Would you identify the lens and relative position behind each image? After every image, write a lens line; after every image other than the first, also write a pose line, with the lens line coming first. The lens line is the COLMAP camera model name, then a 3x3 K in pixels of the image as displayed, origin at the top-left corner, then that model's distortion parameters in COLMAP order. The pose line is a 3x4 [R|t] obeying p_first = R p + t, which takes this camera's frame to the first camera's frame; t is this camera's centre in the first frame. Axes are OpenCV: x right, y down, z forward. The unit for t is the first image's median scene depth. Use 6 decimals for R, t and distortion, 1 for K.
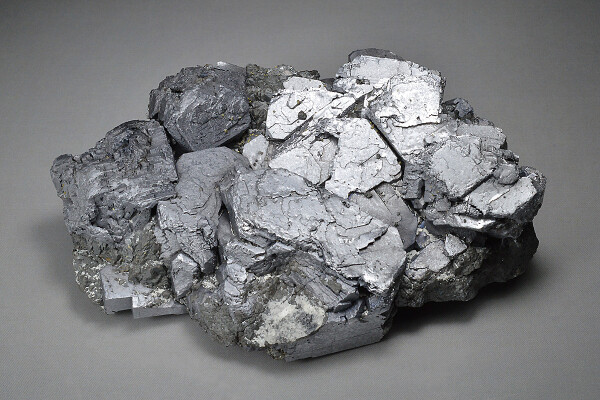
lens RADIAL K [[1636.9, 0, 300.0], [0, 1636.9, 200.0], [0, 0, 1]] dist [-0.069760, 0.525486]
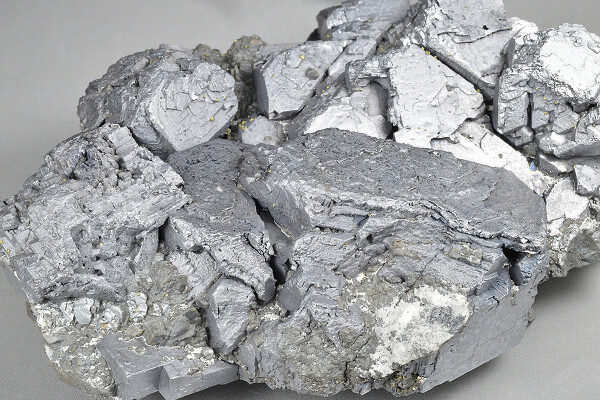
lens RADIAL K [[1636.9, 0, 300.0], [0, 1636.9, 200.0], [0, 0, 1]] dist [-0.069760, 0.525486]
pose [[0.923086, -0.200352, 0.328286, -0.255097], [0.270023, 0.945447, -0.182257, 0.131410], [-0.273861, 0.256883, 0.926828, 0.369858]]
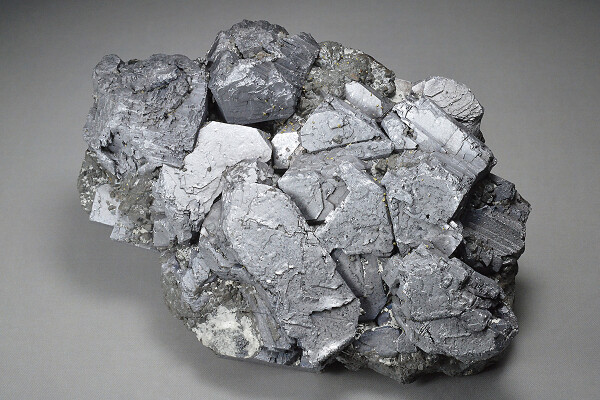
lens RADIAL K [[1636.9, 0, 300.0], [0, 1636.9, 200.0], [0, 0, 1]] dist [-0.069760, 0.525486]
pose [[0.890735, 0.443135, -0.101110, 0.097103], [-0.362865, 0.827256, 0.428925, -0.437944], [0.273715, -0.345369, 0.897664, 0.124334]]
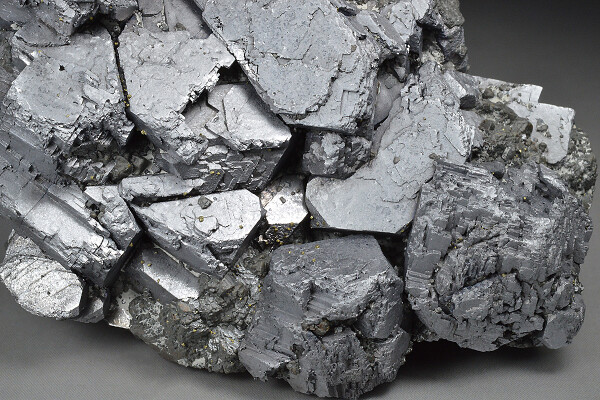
lens RADIAL K [[1636.9, 0, 300.0], [0, 1636.9, 200.0], [0, 0, 1]] dist [-0.069760, 0.525486]
pose [[-0.903699, -0.416016, 0.101290, -0.100037], [0.381710, -0.675603, 0.630759, -0.455520], [-0.193974, 0.608680, 0.769339, 0.510370]]
